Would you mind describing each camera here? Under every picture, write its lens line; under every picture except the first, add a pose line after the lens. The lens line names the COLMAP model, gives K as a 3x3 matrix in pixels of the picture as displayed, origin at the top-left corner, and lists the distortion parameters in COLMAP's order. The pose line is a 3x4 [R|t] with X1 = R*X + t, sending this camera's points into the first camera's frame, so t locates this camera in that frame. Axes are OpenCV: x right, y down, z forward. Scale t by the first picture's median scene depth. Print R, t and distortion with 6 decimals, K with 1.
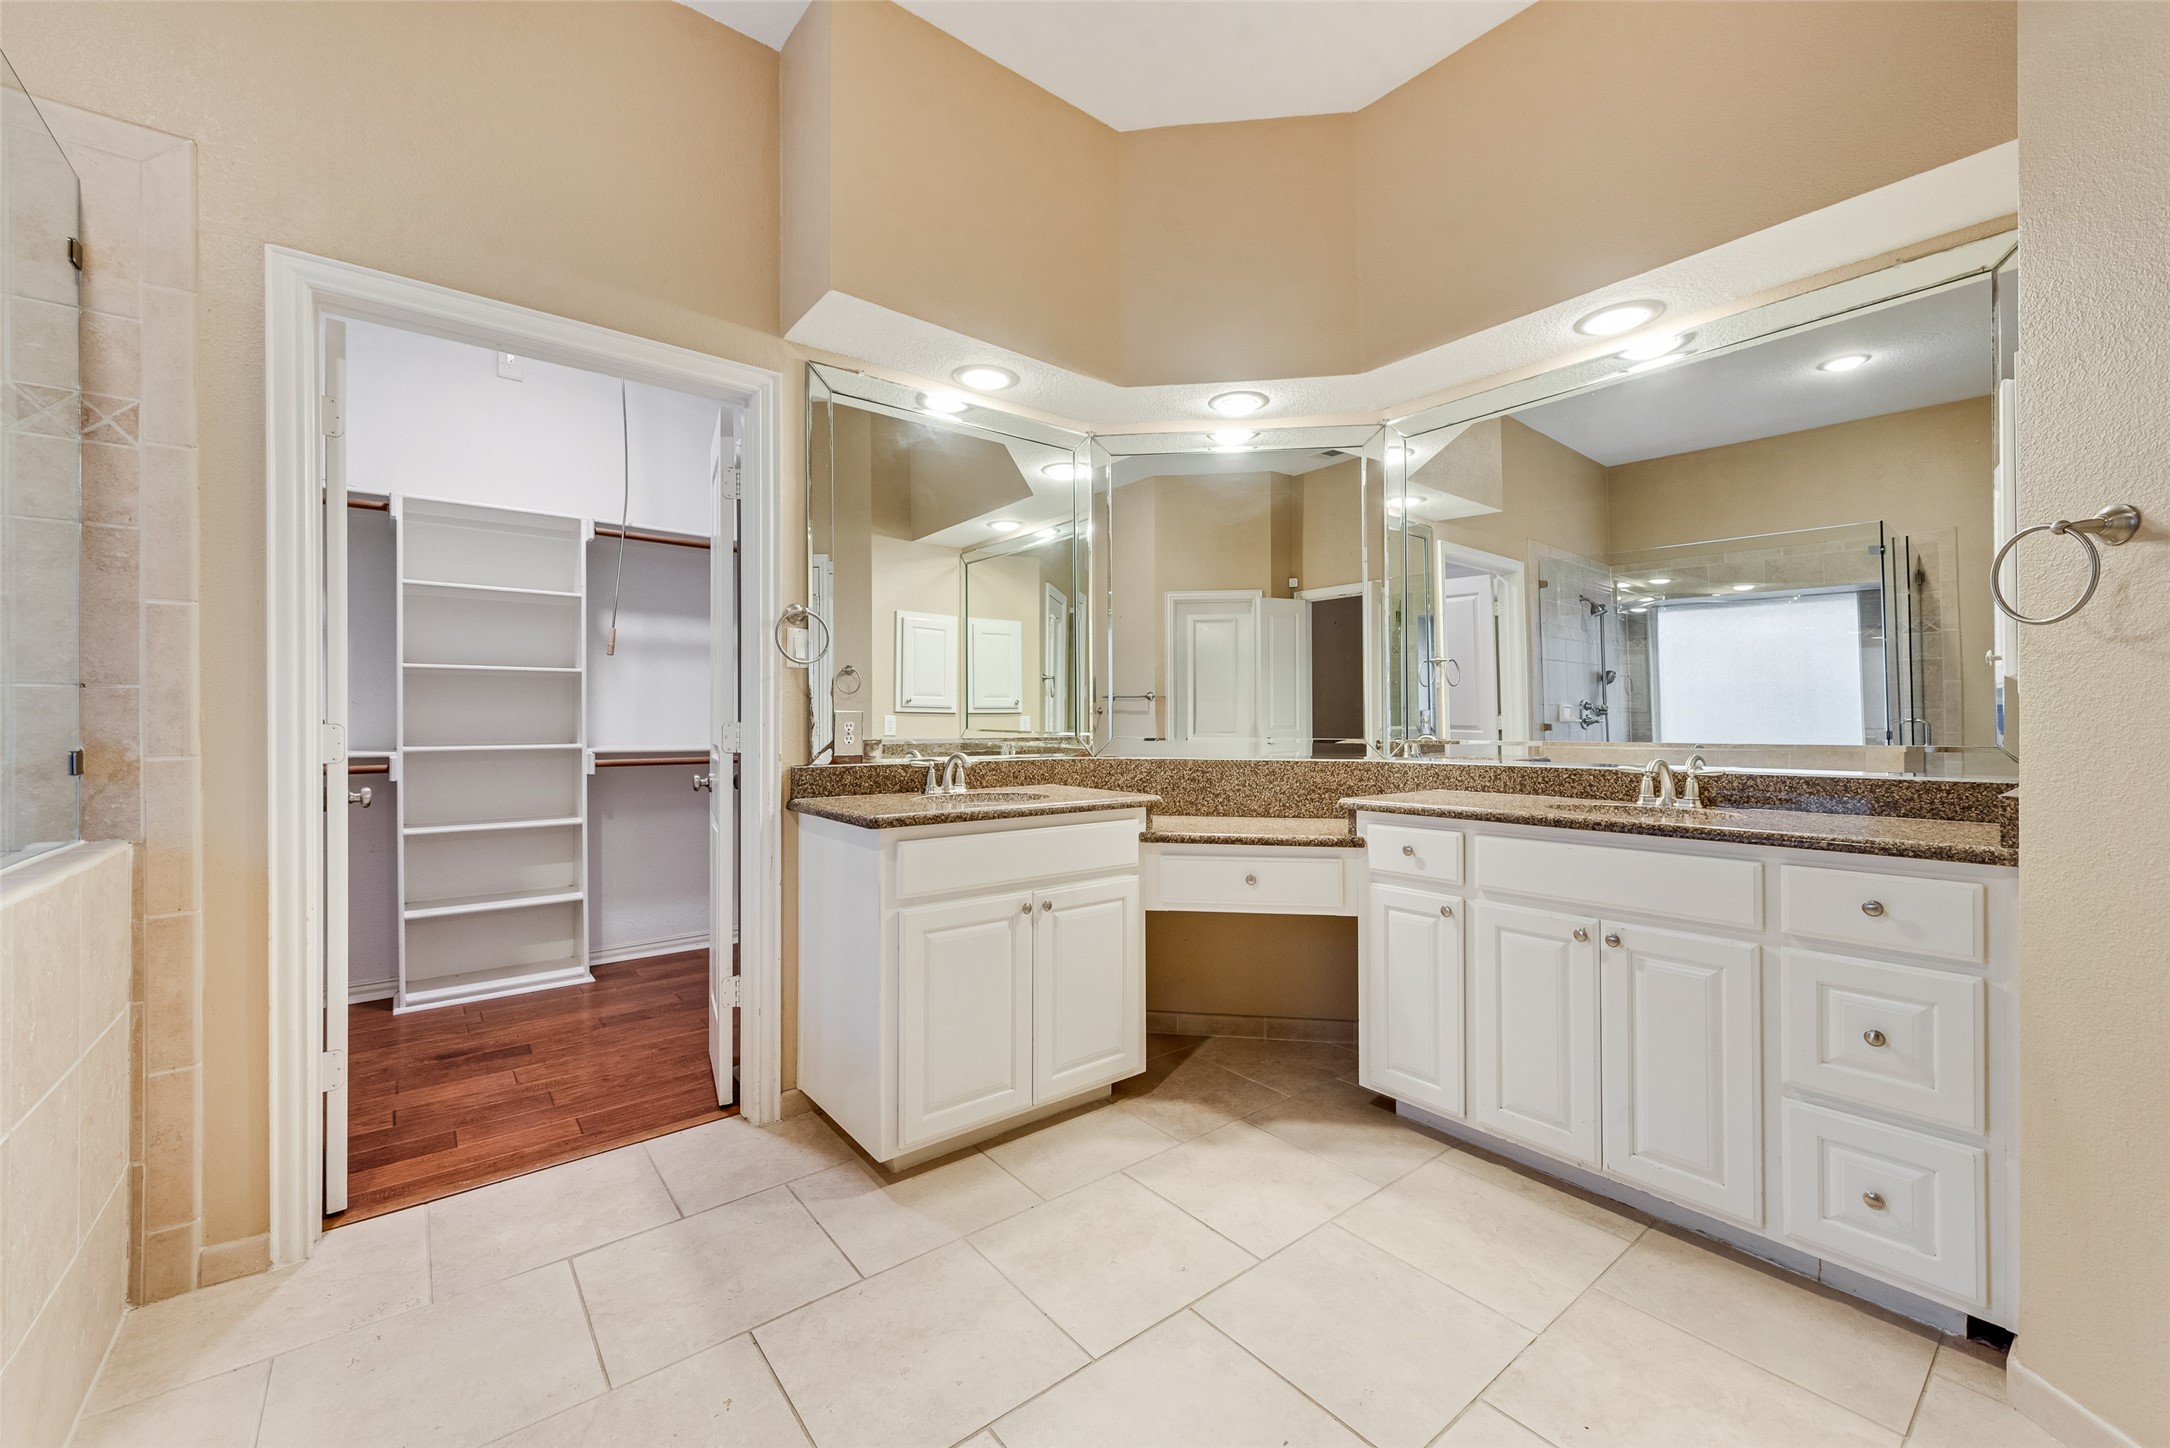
lens RADIAL K [[838.5, 0, 1076.6], [0, 838.5, 719.2], [0, 0, 1]] dist [0.009698, -0.003644]
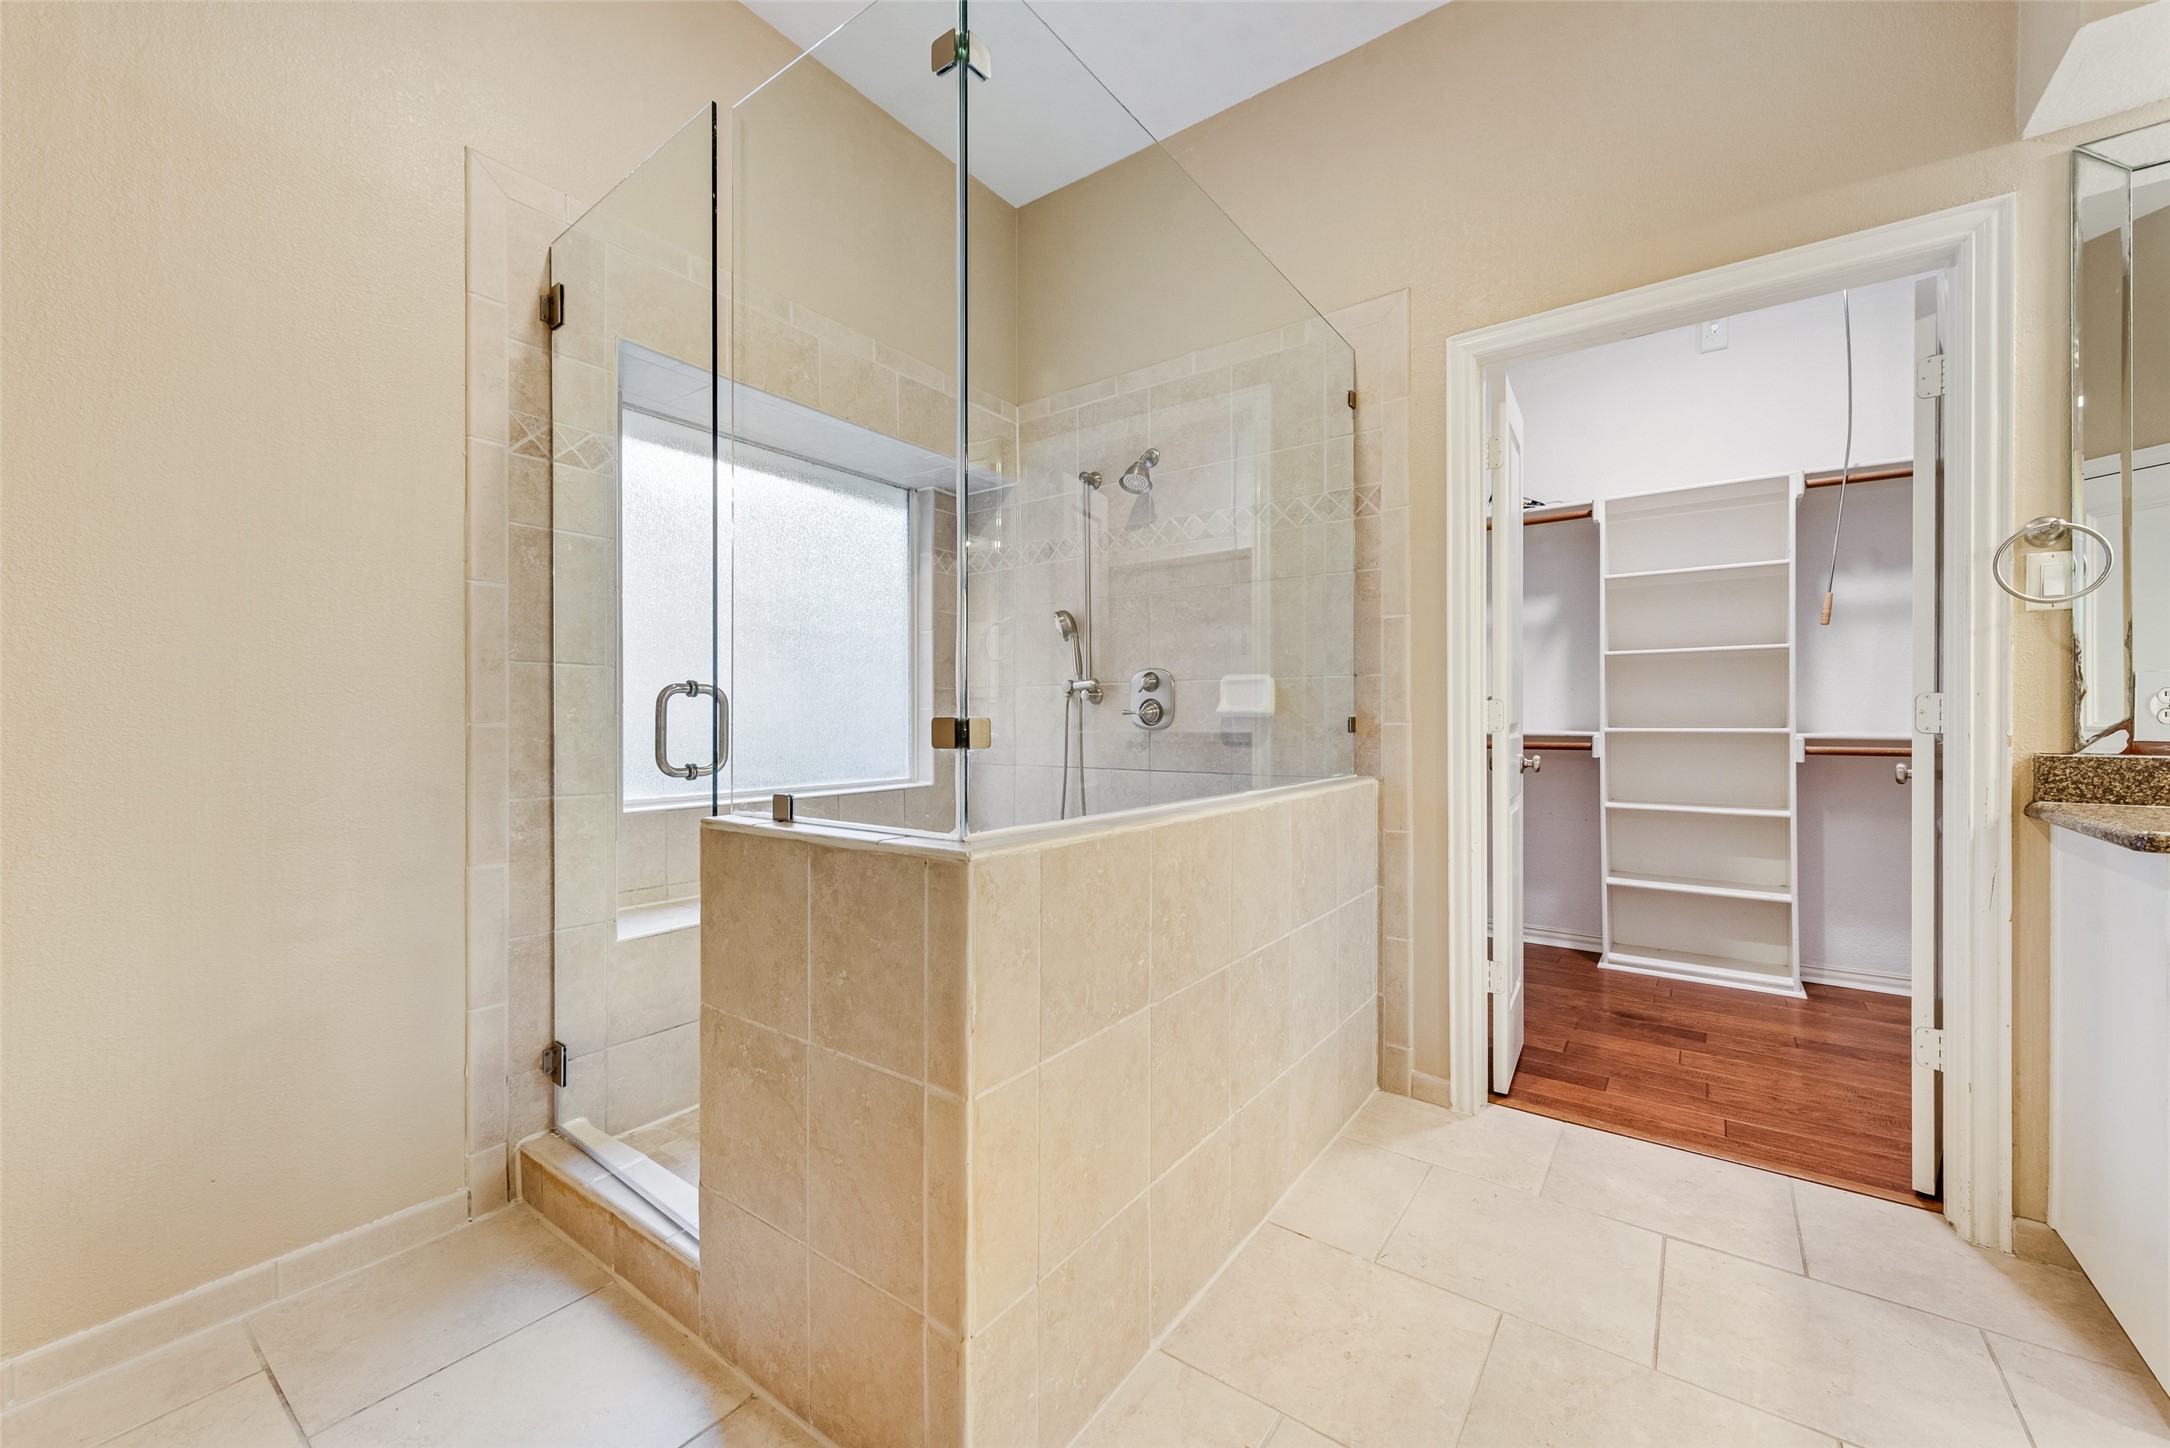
lens RADIAL K [[838.5, 0, 1076.6], [0, 838.5, 719.2], [0, 0, 1]] dist [0.009698, -0.003644]
pose [[0.269039, 0.002984, -0.963125, 0.114555], [0.005432, 0.999975, 0.004616, 0.019915], [0.963114, -0.006474, 0.269016, 0.055174]]
